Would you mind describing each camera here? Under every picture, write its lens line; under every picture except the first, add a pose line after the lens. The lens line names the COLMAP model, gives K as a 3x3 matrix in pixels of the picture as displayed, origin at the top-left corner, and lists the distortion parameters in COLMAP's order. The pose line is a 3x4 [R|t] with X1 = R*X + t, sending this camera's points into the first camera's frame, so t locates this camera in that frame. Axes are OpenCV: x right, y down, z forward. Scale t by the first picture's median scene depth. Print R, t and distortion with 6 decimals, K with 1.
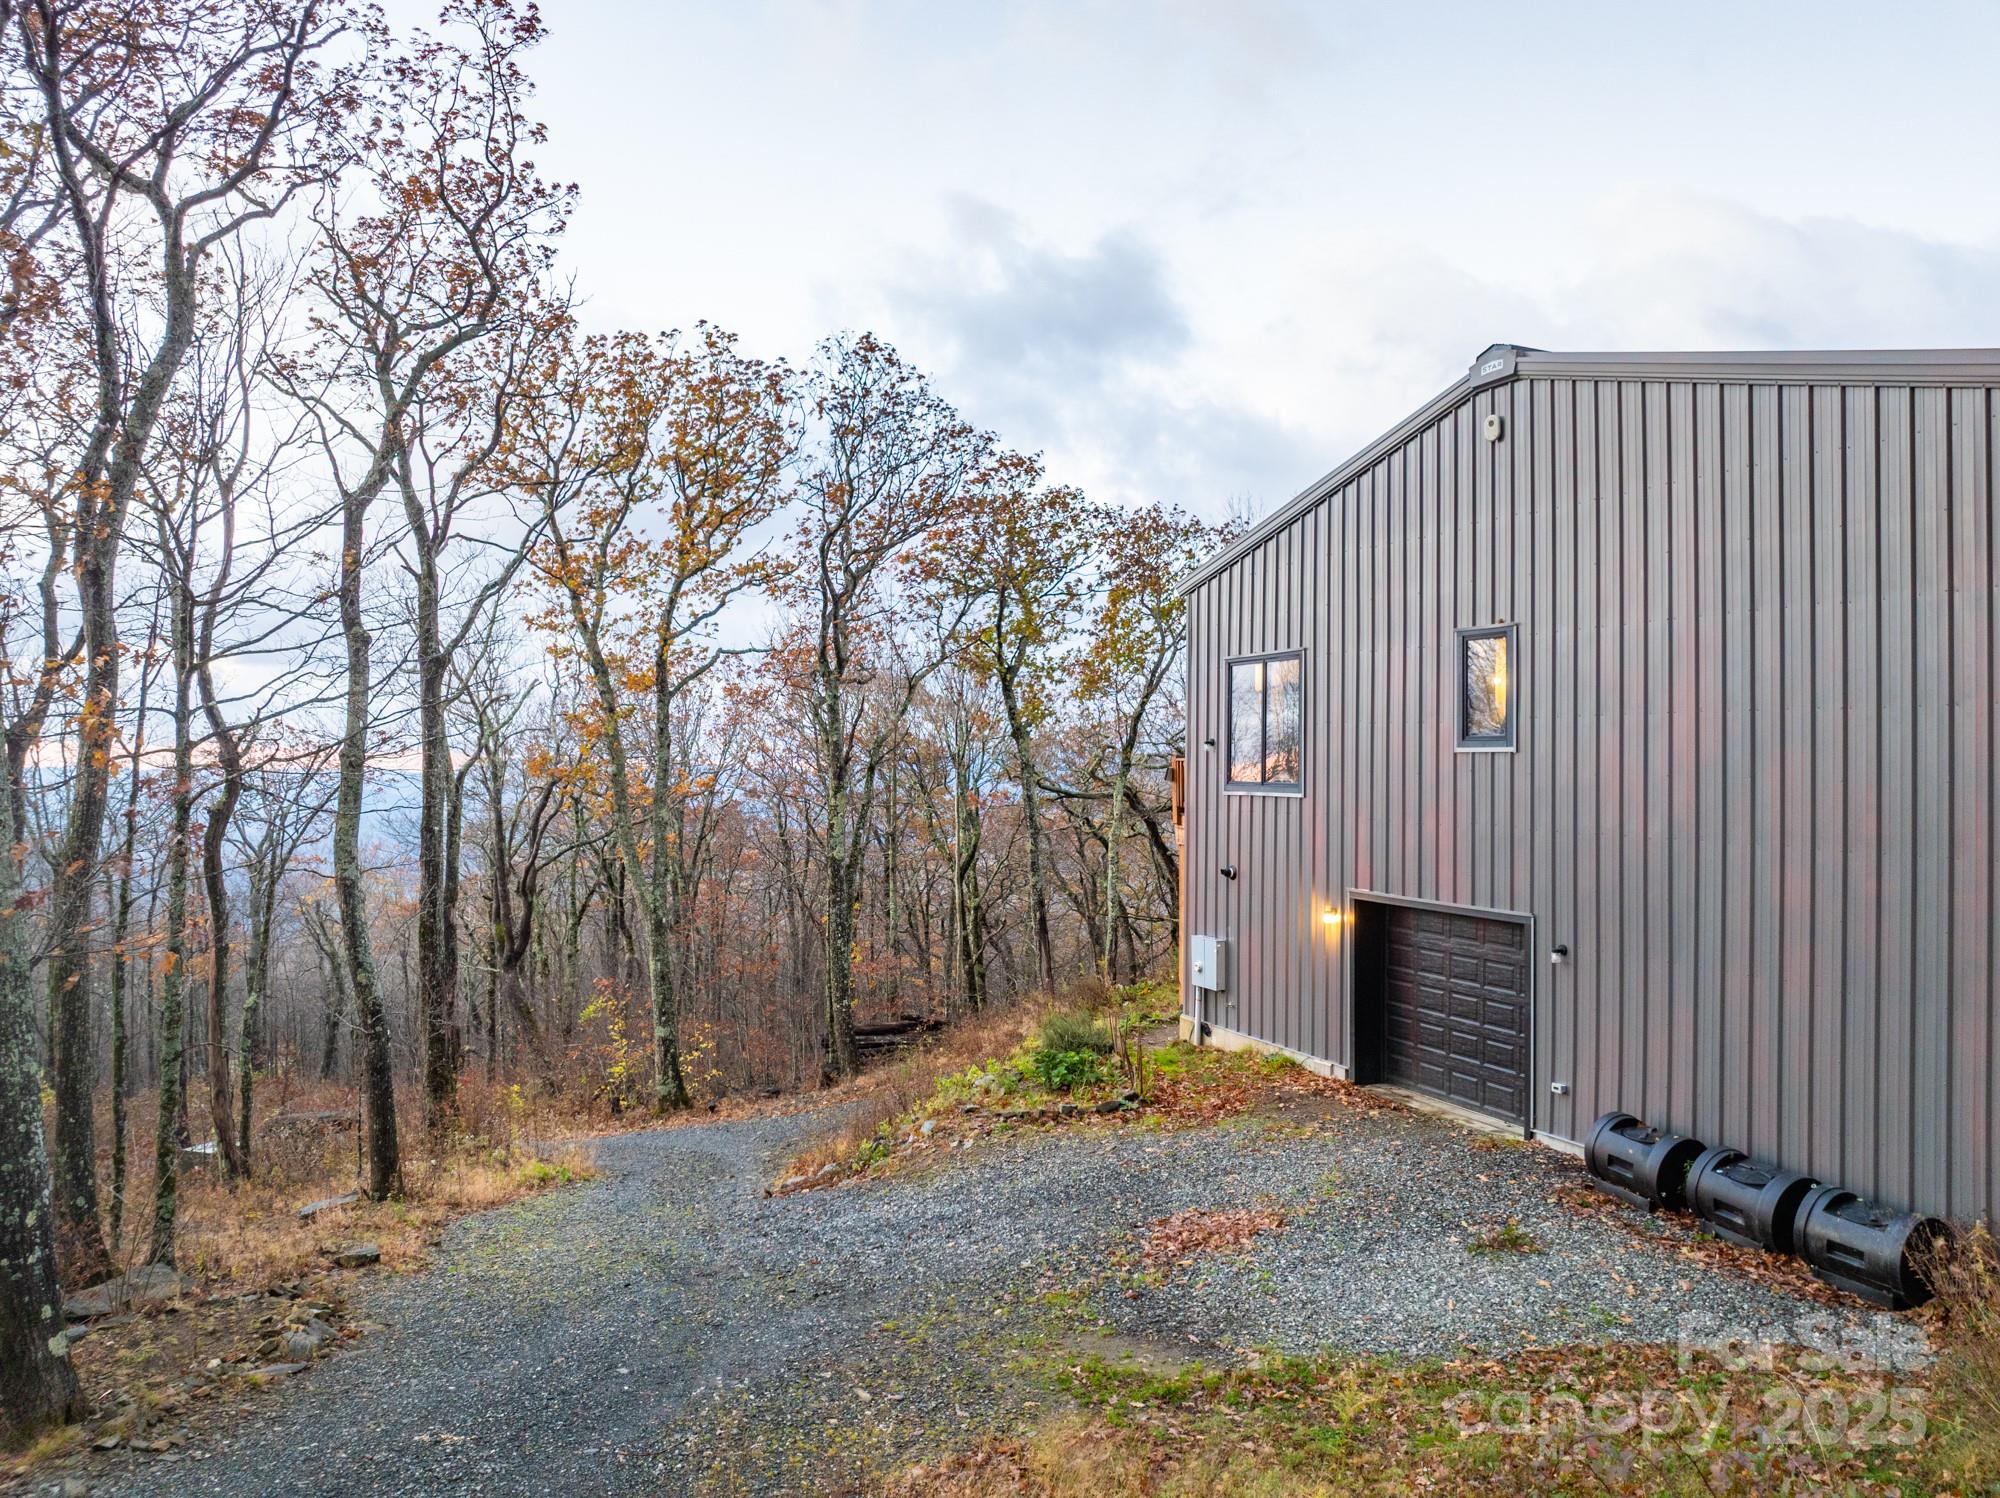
lens RADIAL K [[1420.3, 0, 990.2], [0, 1420.3, 735.4], [0, 0, 1]] dist [-0.067659, 0.032815]
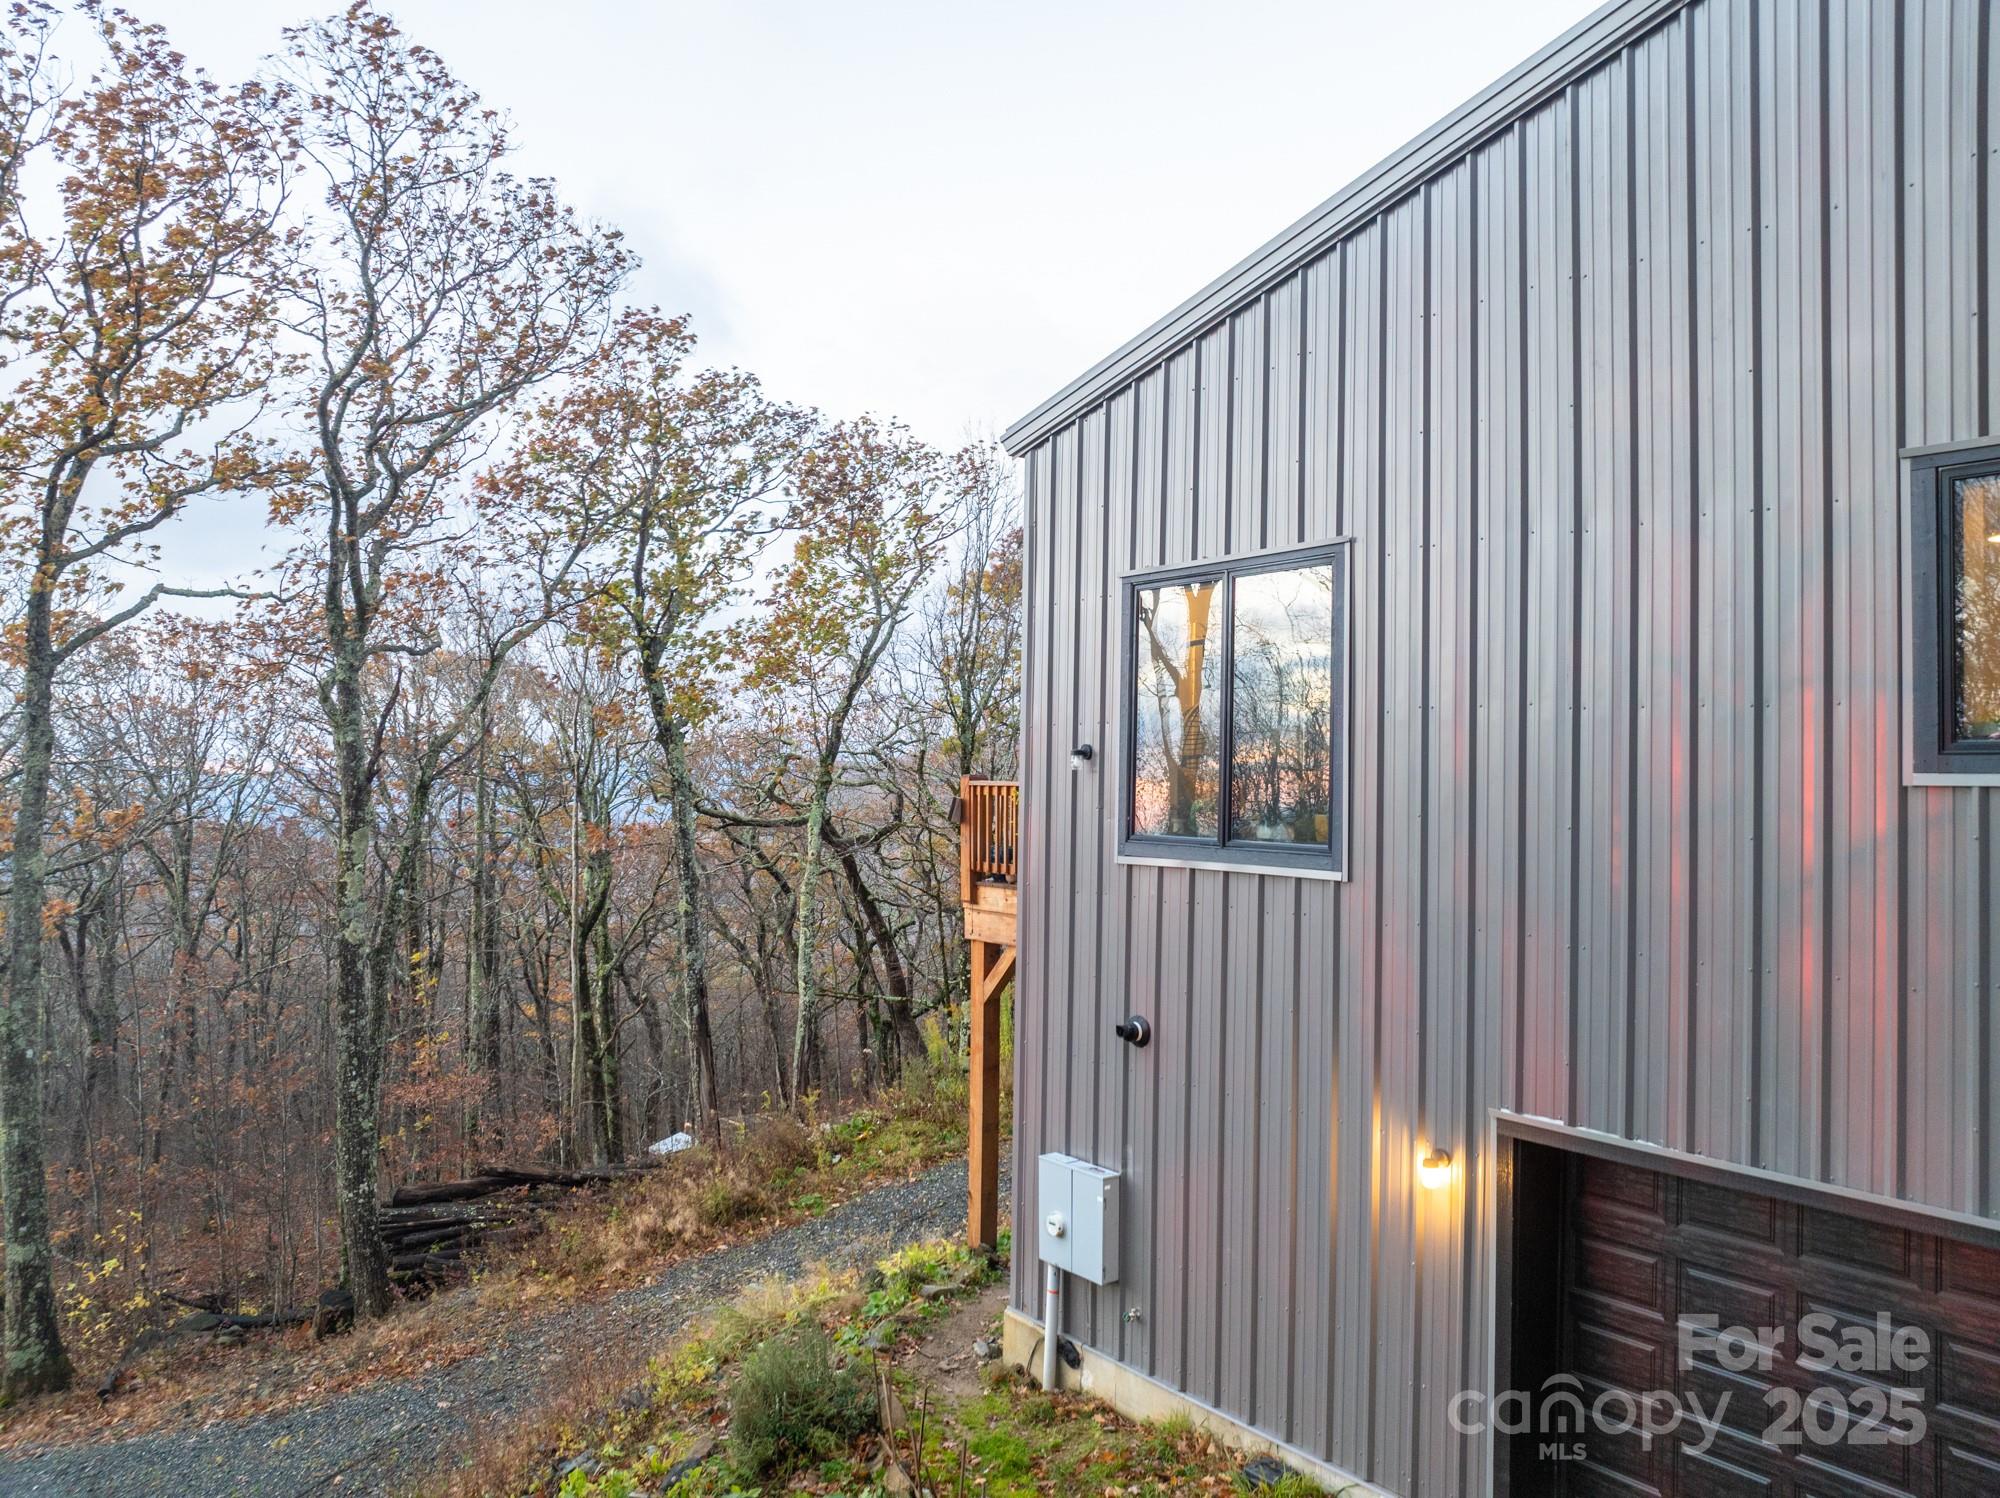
lens RADIAL K [[1406.0, 0, 1001.6], [0, 1406.0, 752.5], [0, 0, 1]] dist [-0.035389, 0.000957]
pose [[0.967730, 0.010637, 0.251764, 0.009480], [-0.012088, 0.999918, 0.004214, 0.003299], [-0.251699, -0.007121, 0.967779, 0.540358]]
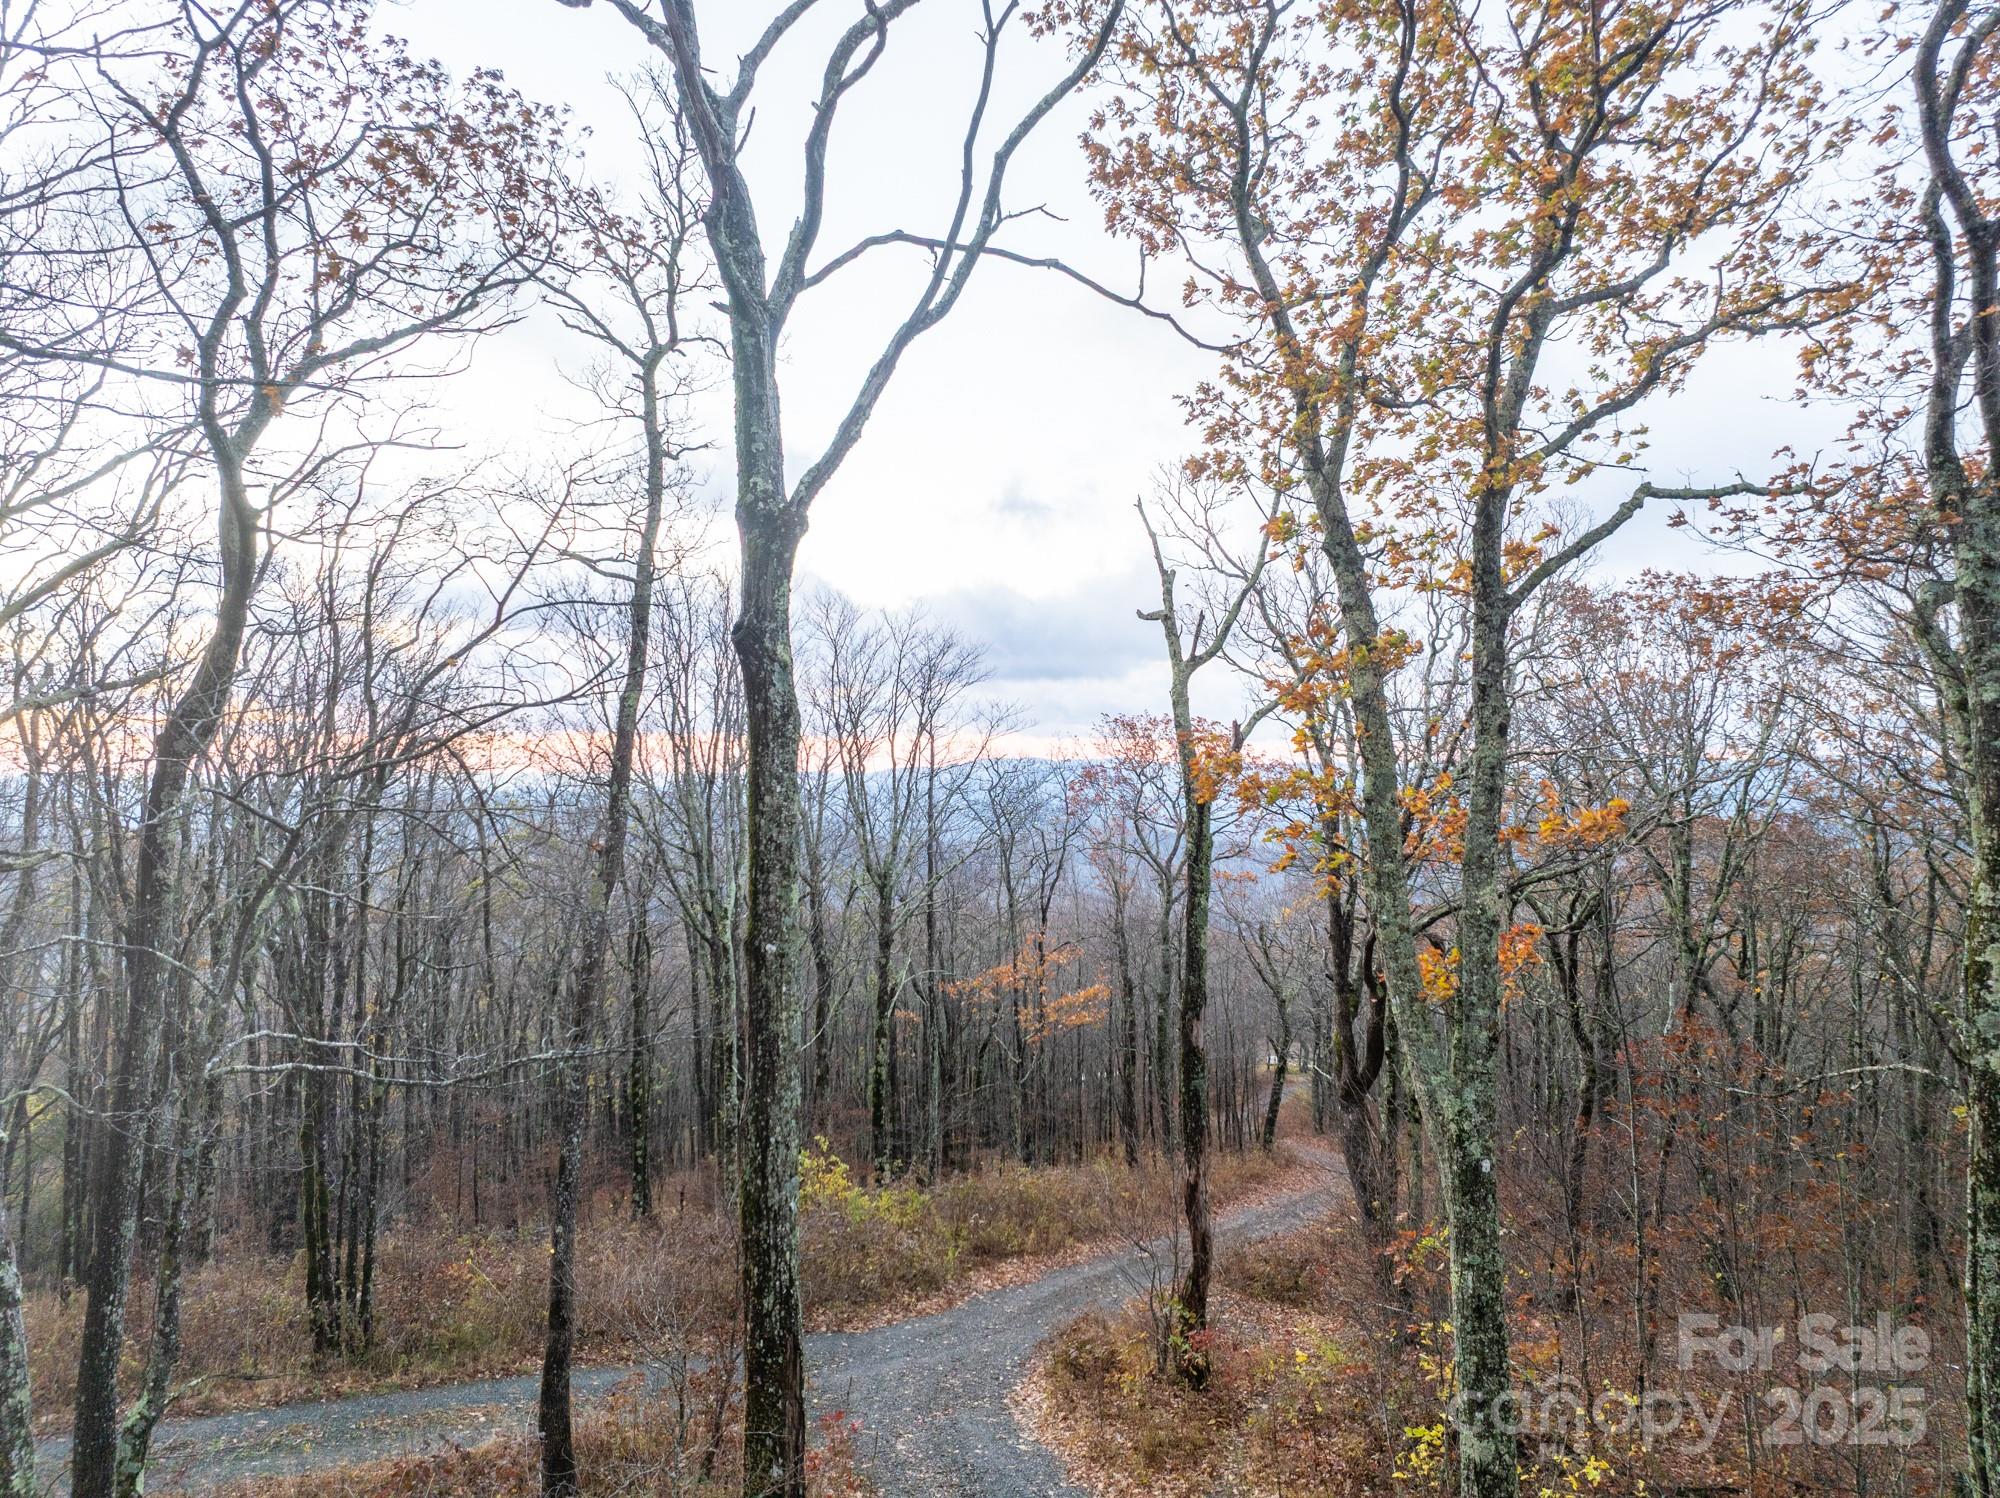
lens RADIAL K [[1383.5, 0, 1004.7], [0, 1383.5, 762.5], [0, 0, 1]] dist [-0.026706, 0.000805]
pose [[0.744692, -0.010113, -0.667332, -0.105172], [0.025287, 0.999595, 0.013070, 0.011959], [0.666929, -0.026608, 0.744646, 0.917230]]
